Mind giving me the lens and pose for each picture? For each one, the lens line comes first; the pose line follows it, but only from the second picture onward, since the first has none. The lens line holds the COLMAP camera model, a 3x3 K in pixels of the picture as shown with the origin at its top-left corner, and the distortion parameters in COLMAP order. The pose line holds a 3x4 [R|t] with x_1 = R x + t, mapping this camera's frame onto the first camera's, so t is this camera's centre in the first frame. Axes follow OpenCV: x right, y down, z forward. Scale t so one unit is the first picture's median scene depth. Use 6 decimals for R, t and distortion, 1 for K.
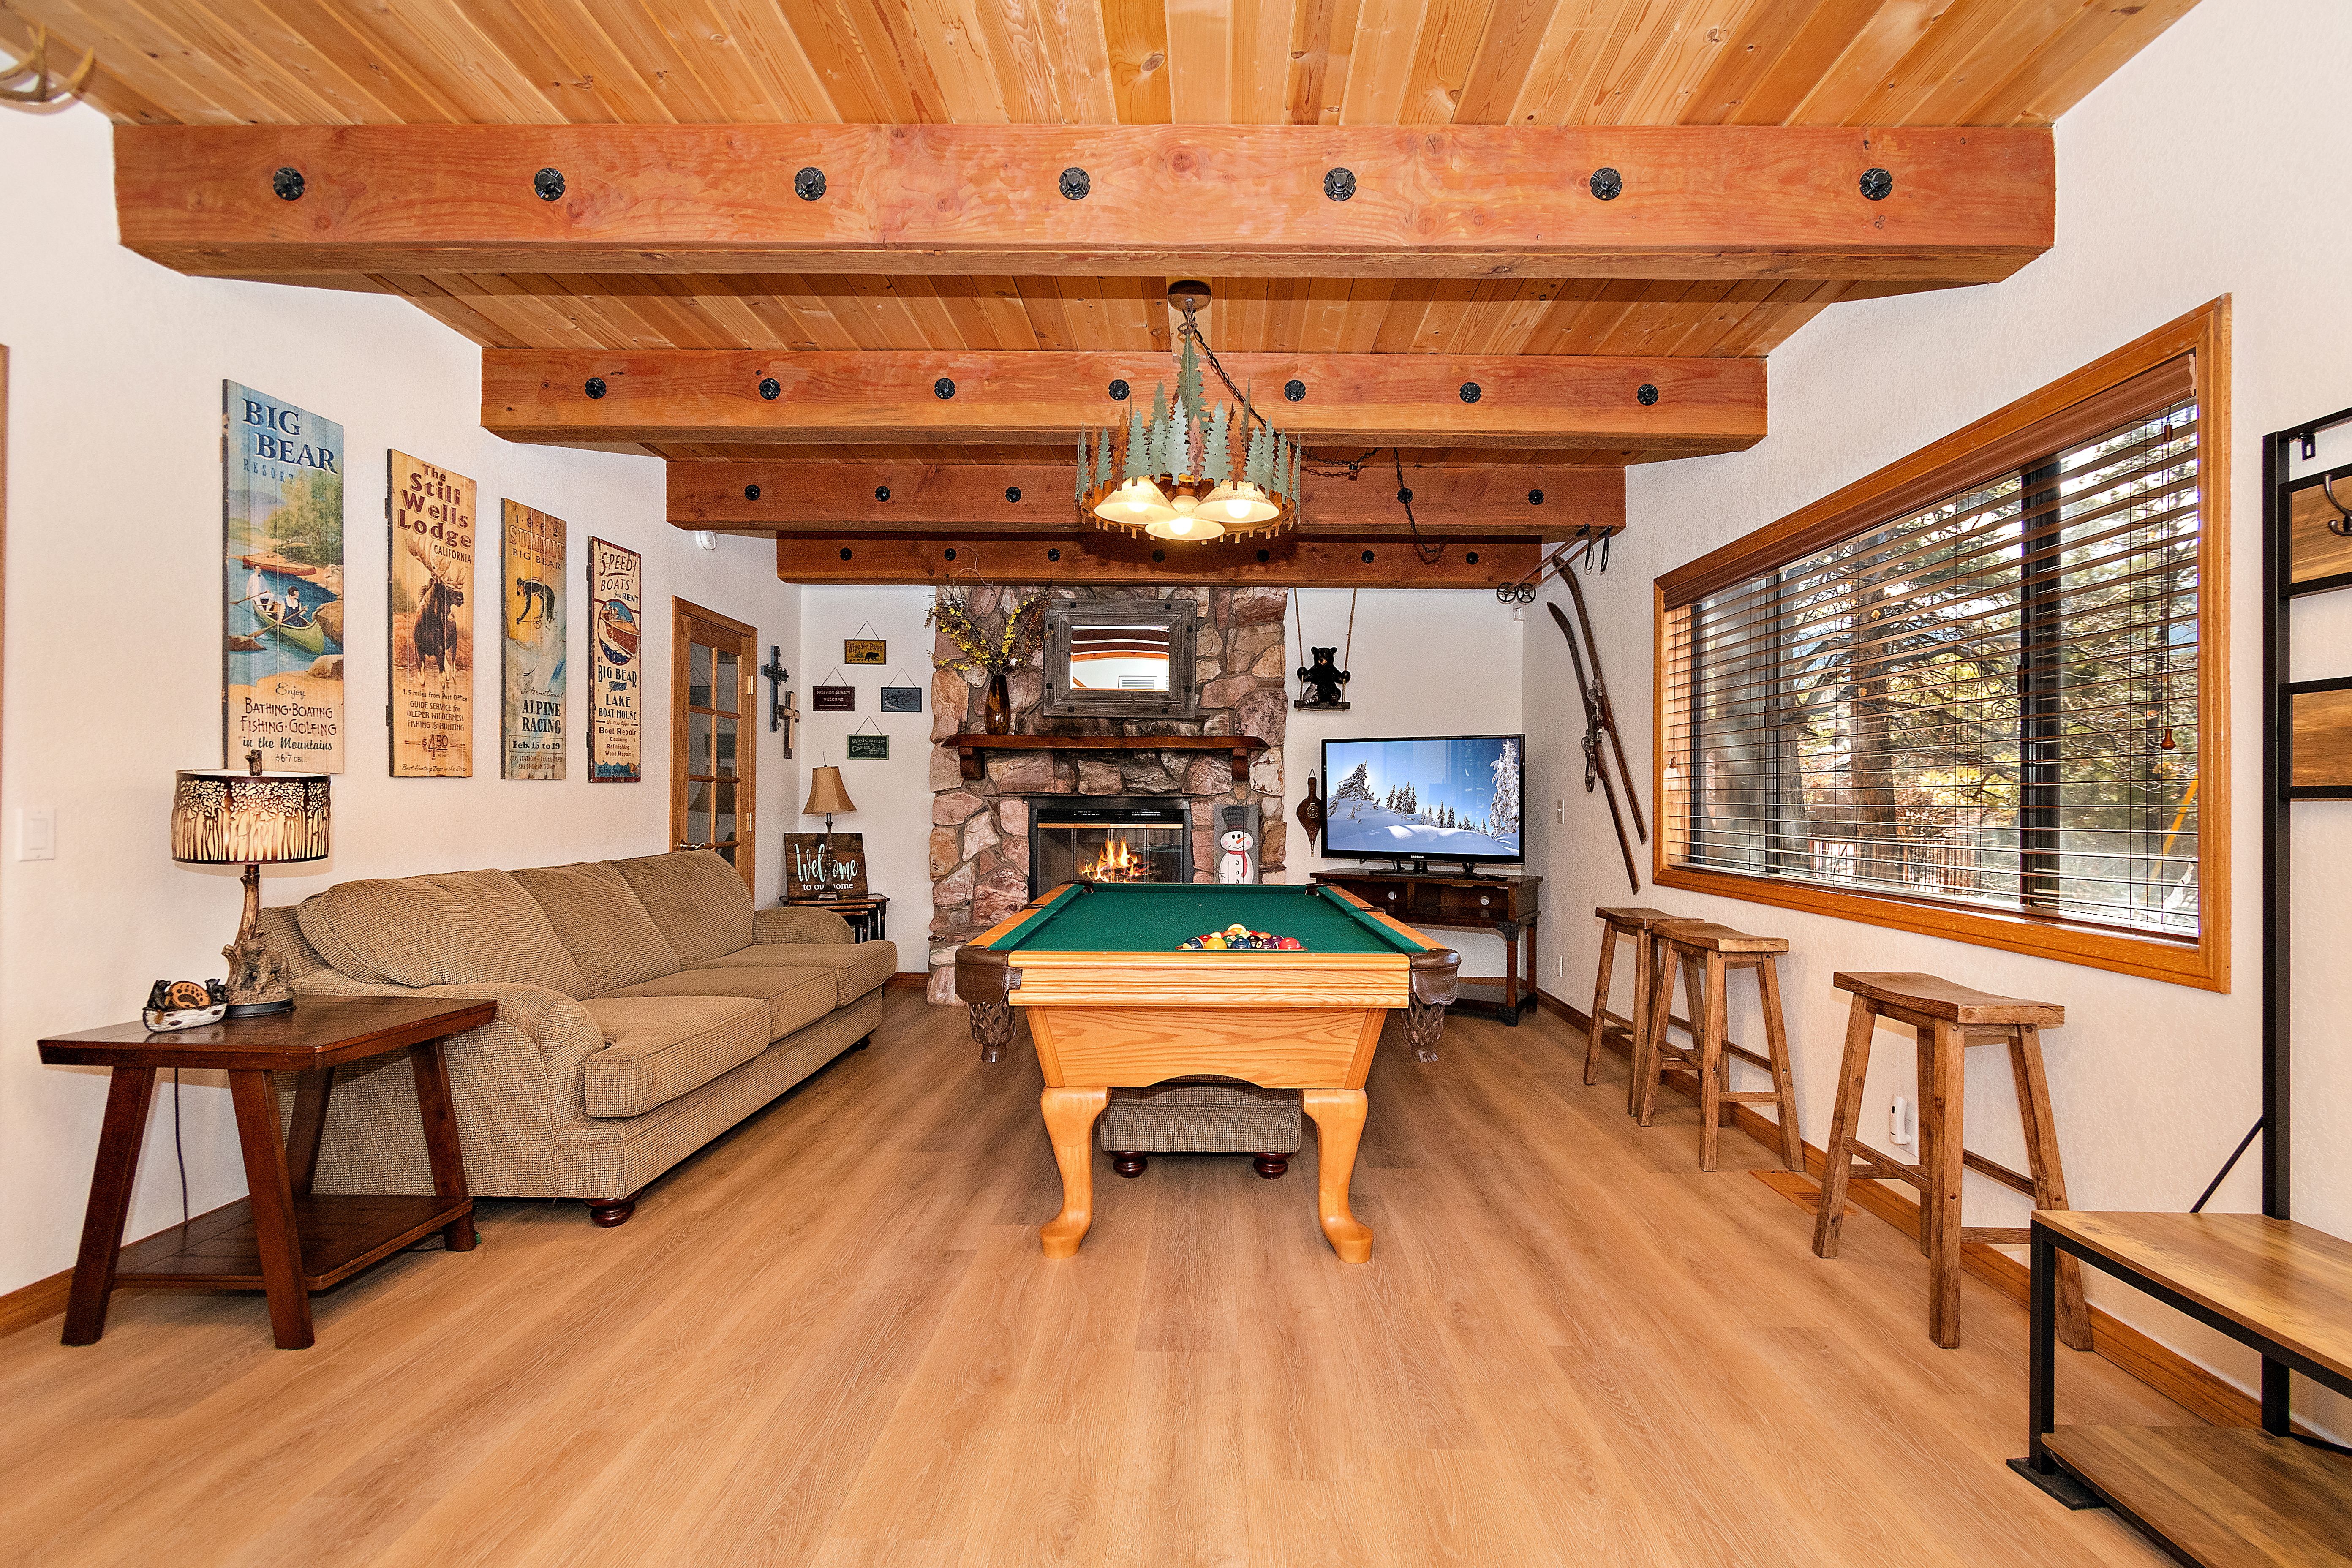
lens RADIAL K [[1040.3, 0, 1186.7], [0, 1040.3, 797.3], [0, 0, 1]] dist [0.000049, -0.002104]
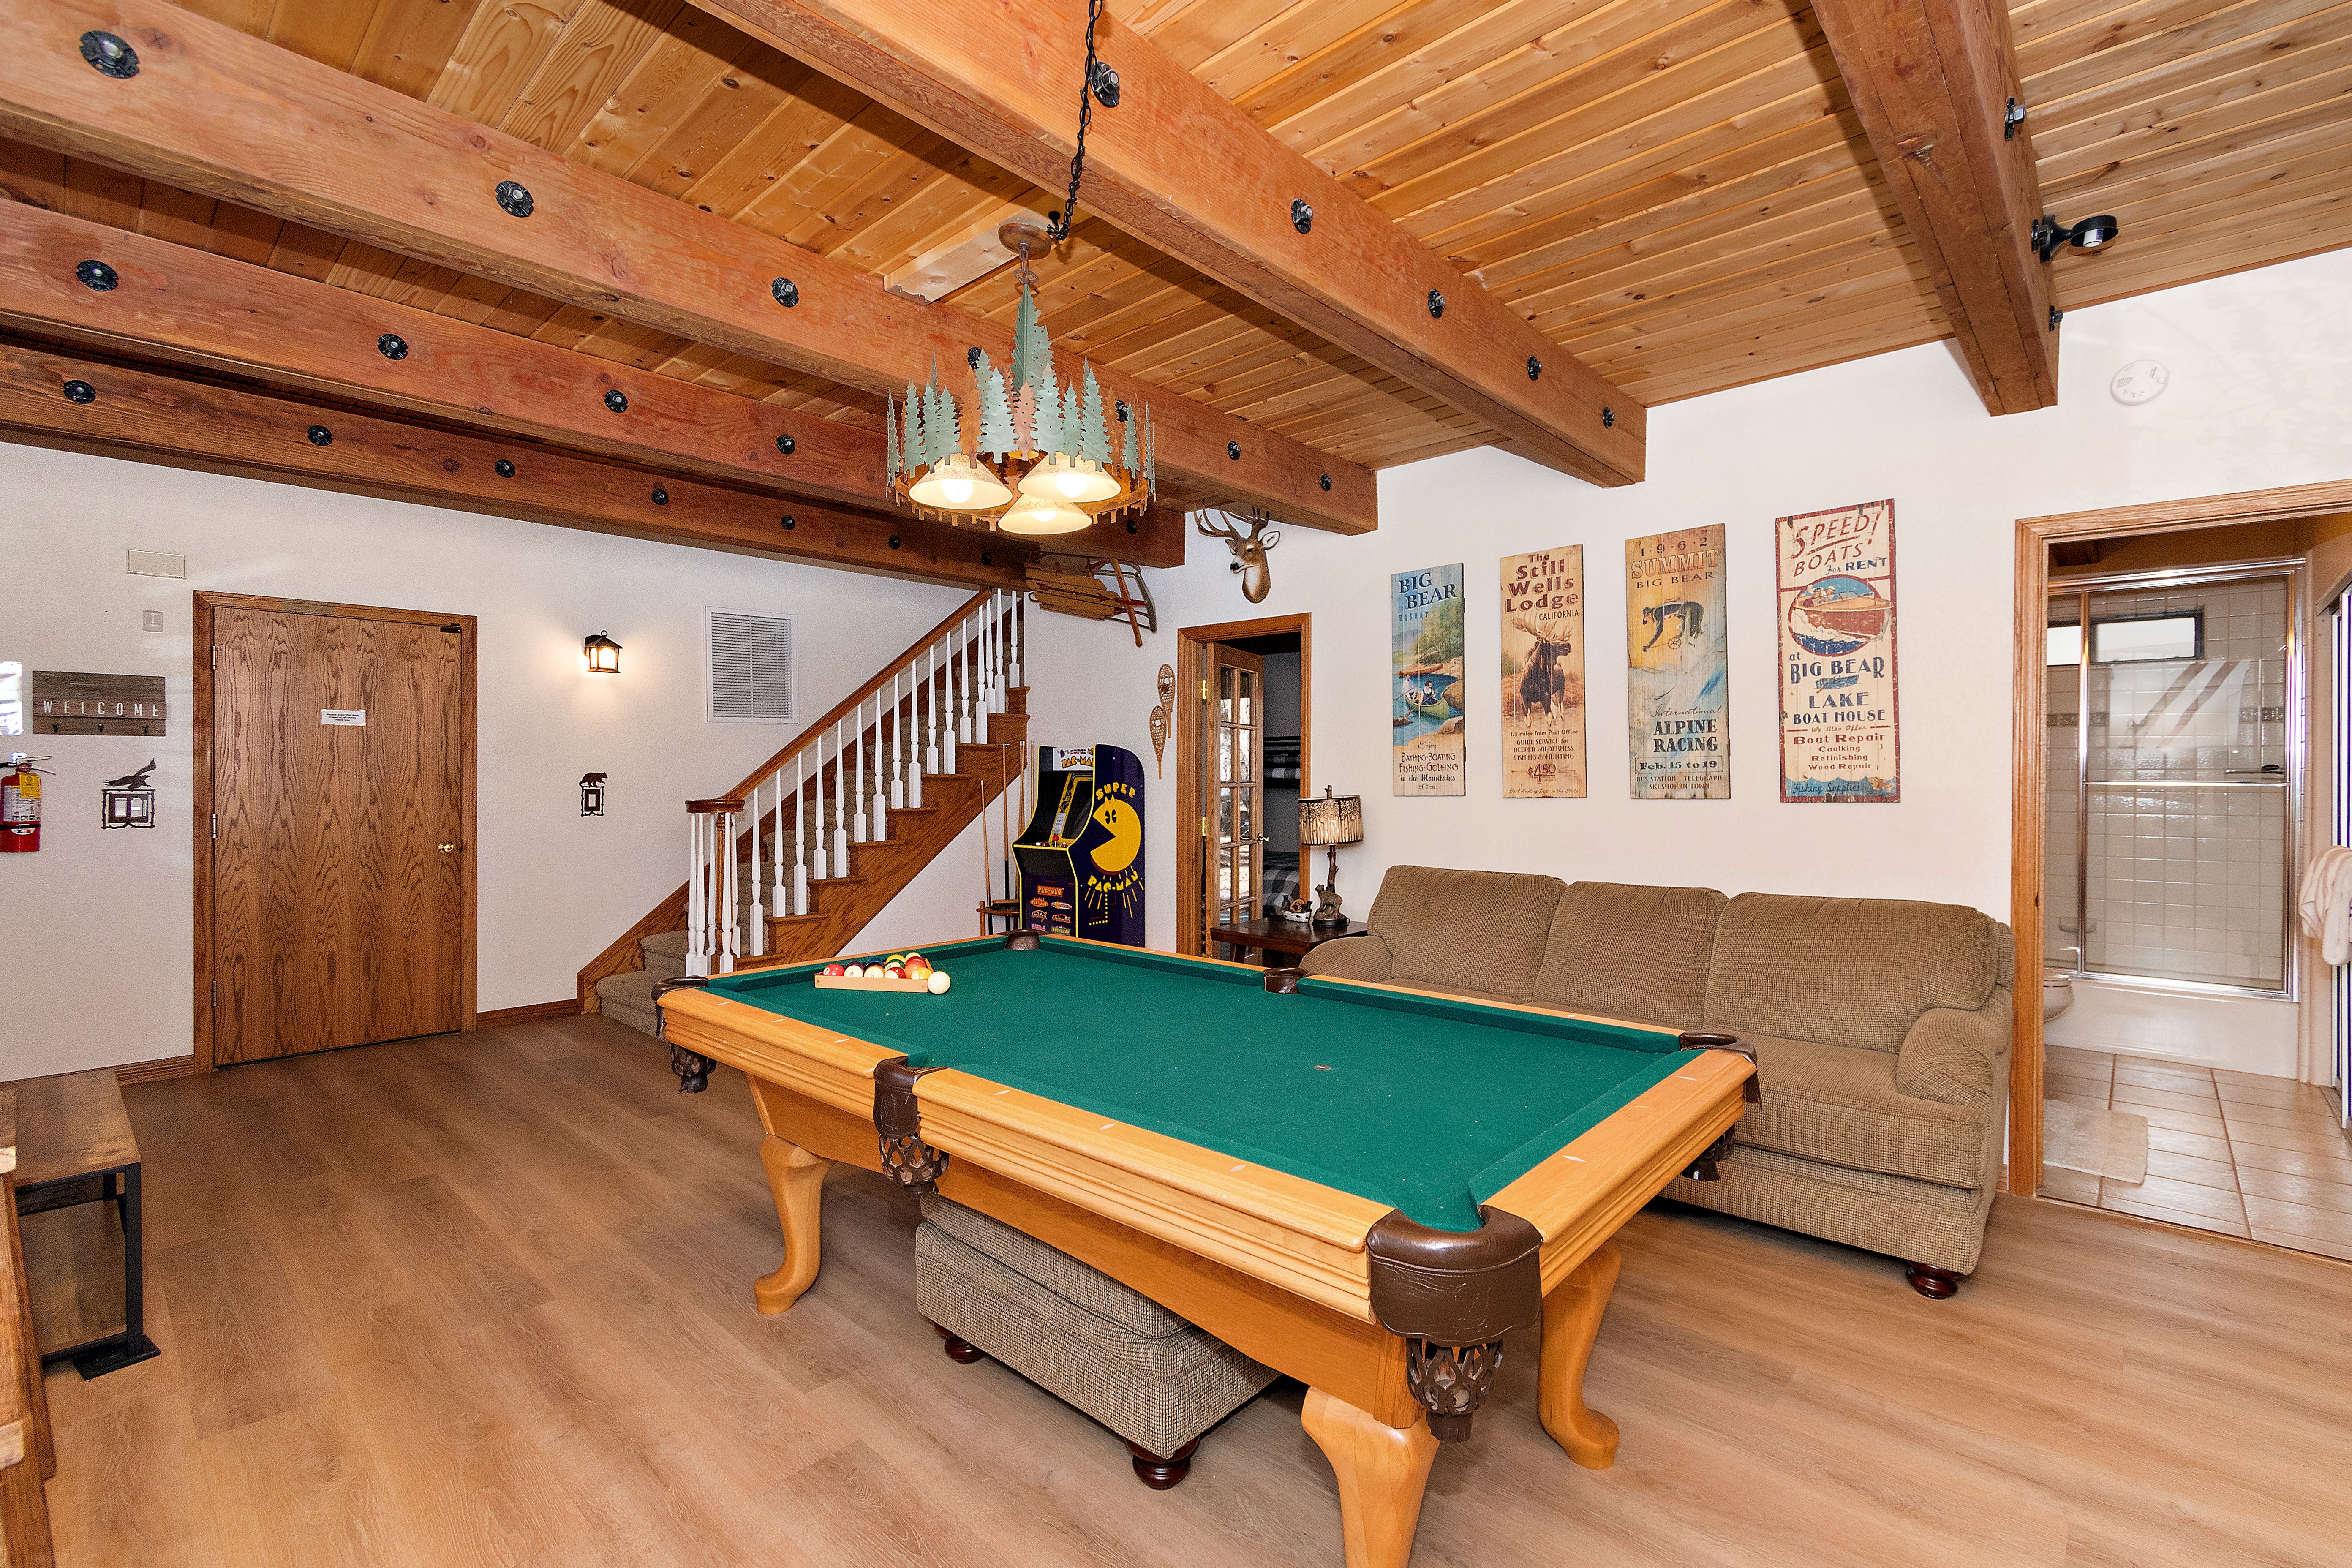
lens RADIAL K [[1040.3, 0, 1209.0], [0, 1040.3, 780.0], [0, 0, 1]] dist [0.000049, -0.002104]
pose [[-0.647838, -0.004211, -0.761766, 0.461527], [-0.003559, 0.999991, -0.002501, -0.033742], [0.761770, 0.001091, -0.647847, 1.400581]]
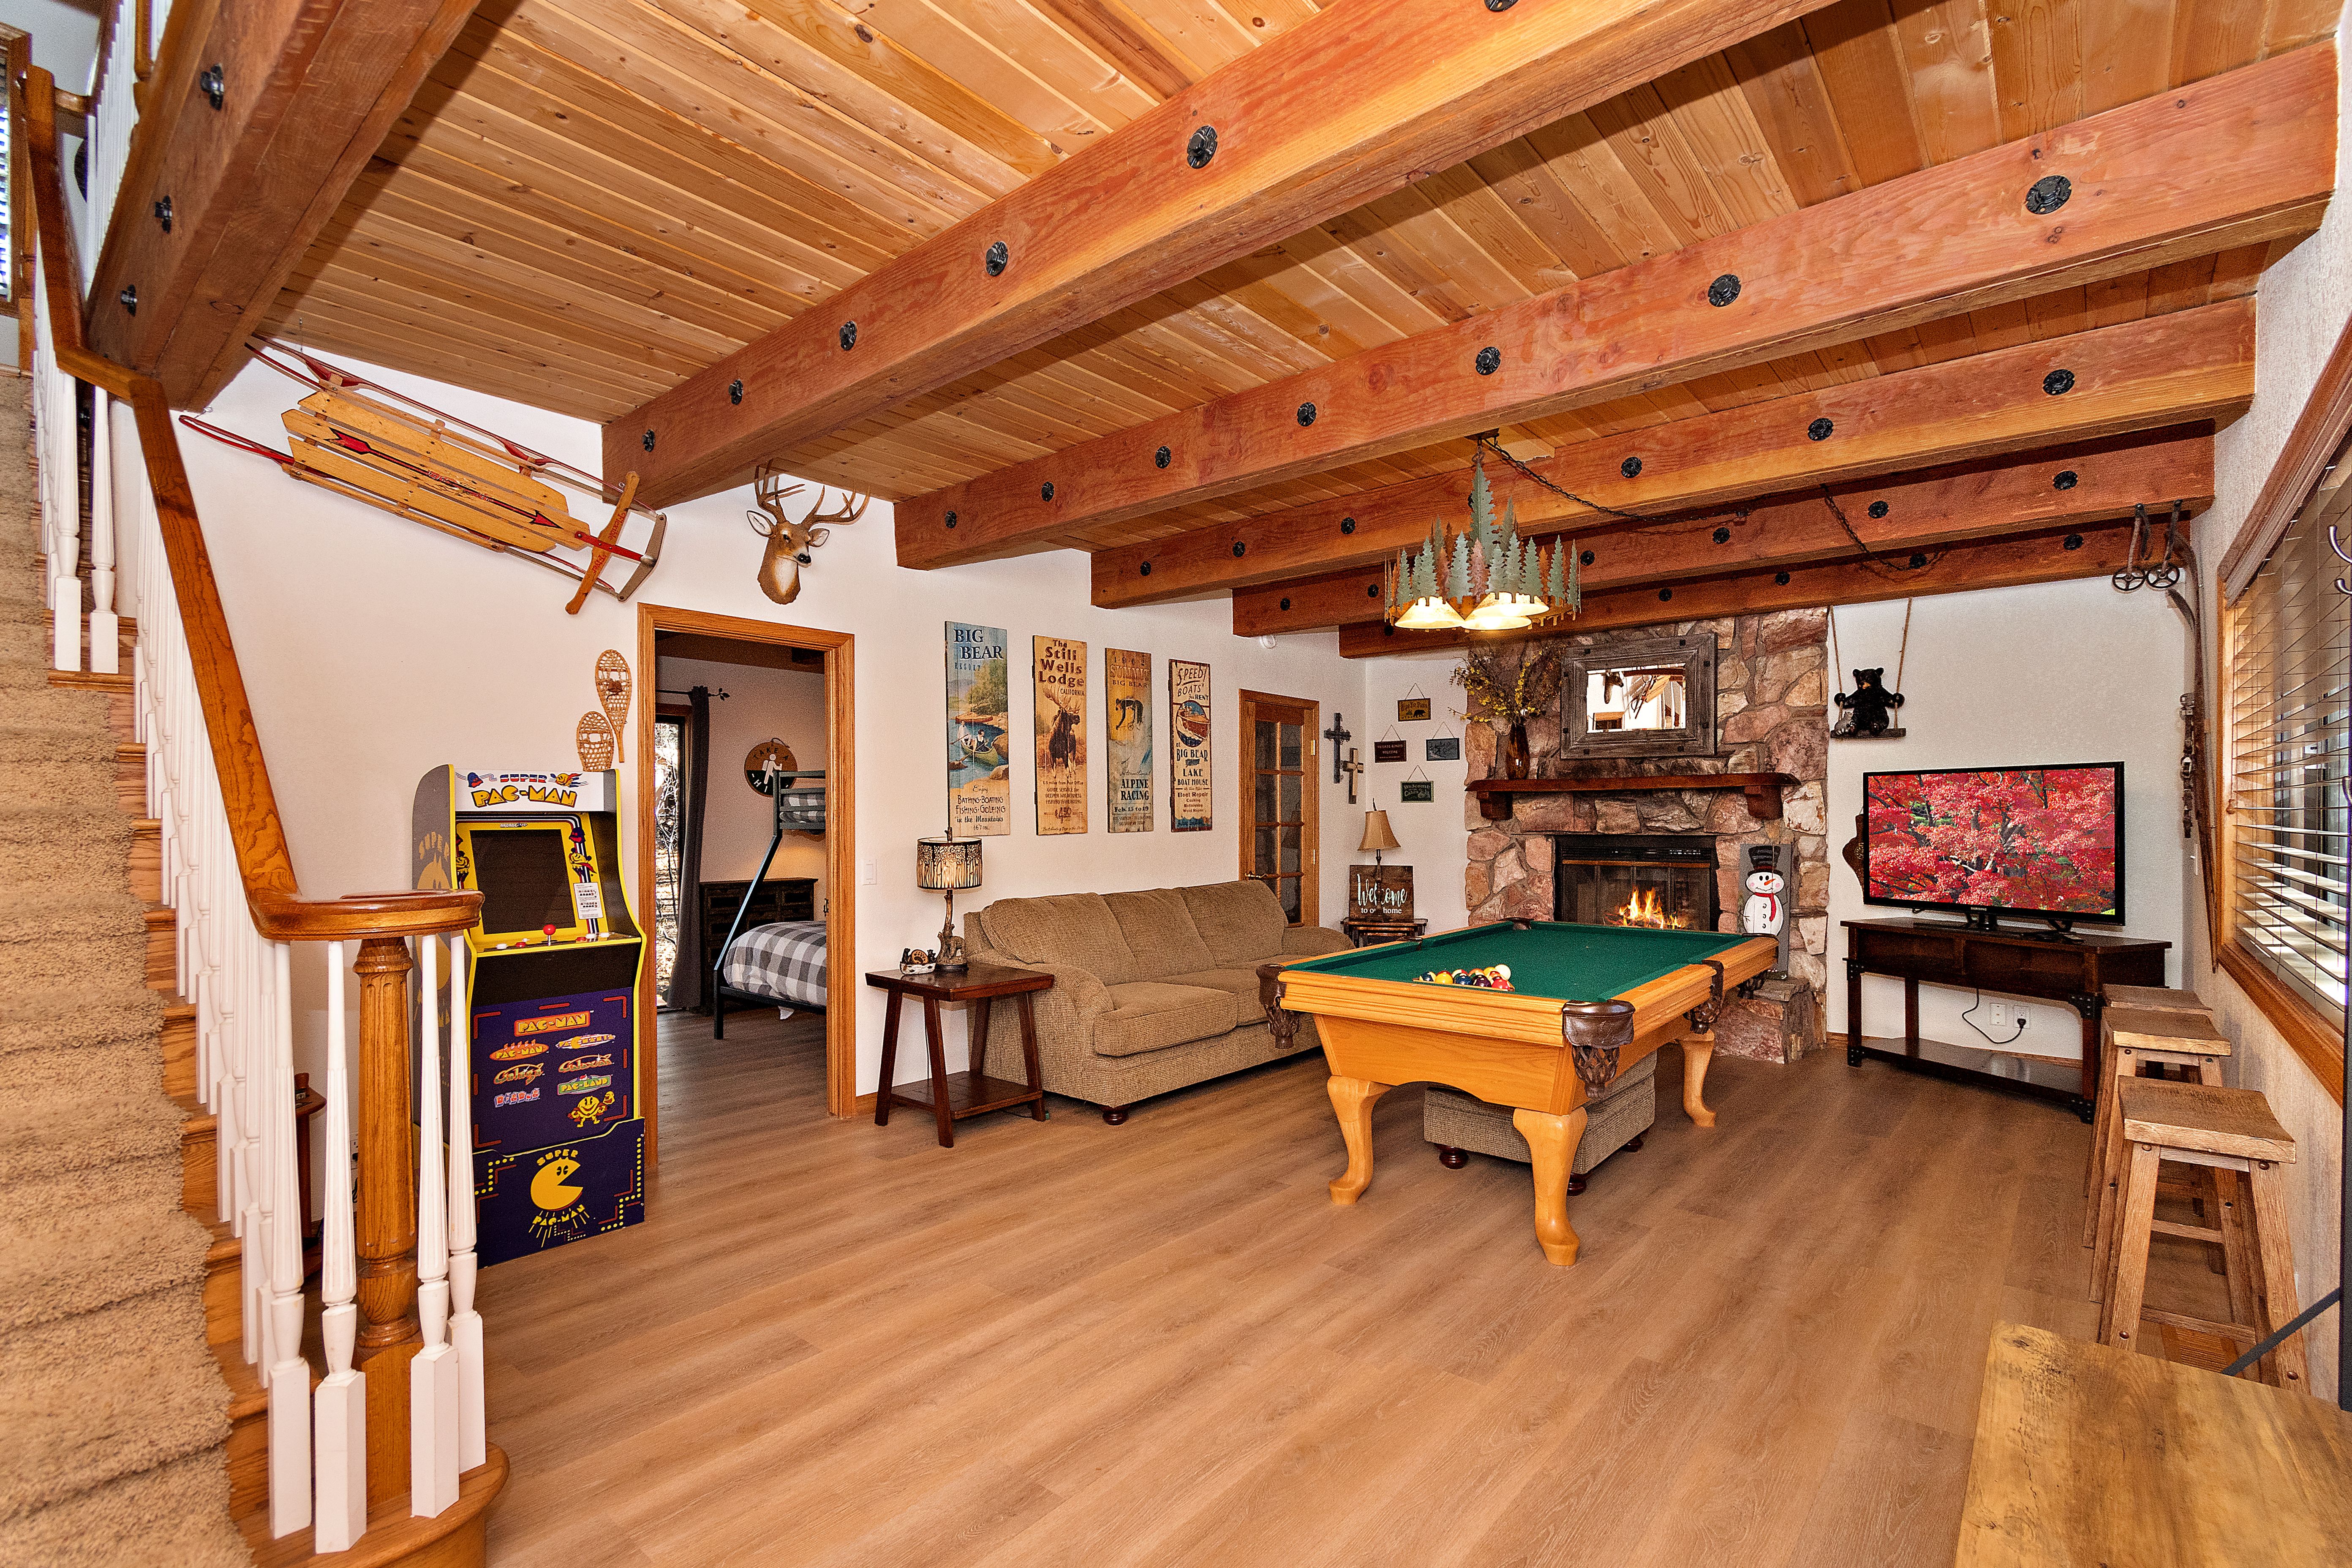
lens RADIAL K [[1040.3, 0, 1181.7], [0, 1040.3, 827.4], [0, 0, 1]] dist [0.000049, -0.002104]
pose [[0.770375, -0.003975, -0.637579, 0.405605], [0.012262, 0.999888, 0.008581, -0.038068], [0.637474, -0.014429, 0.770337, -0.107461]]
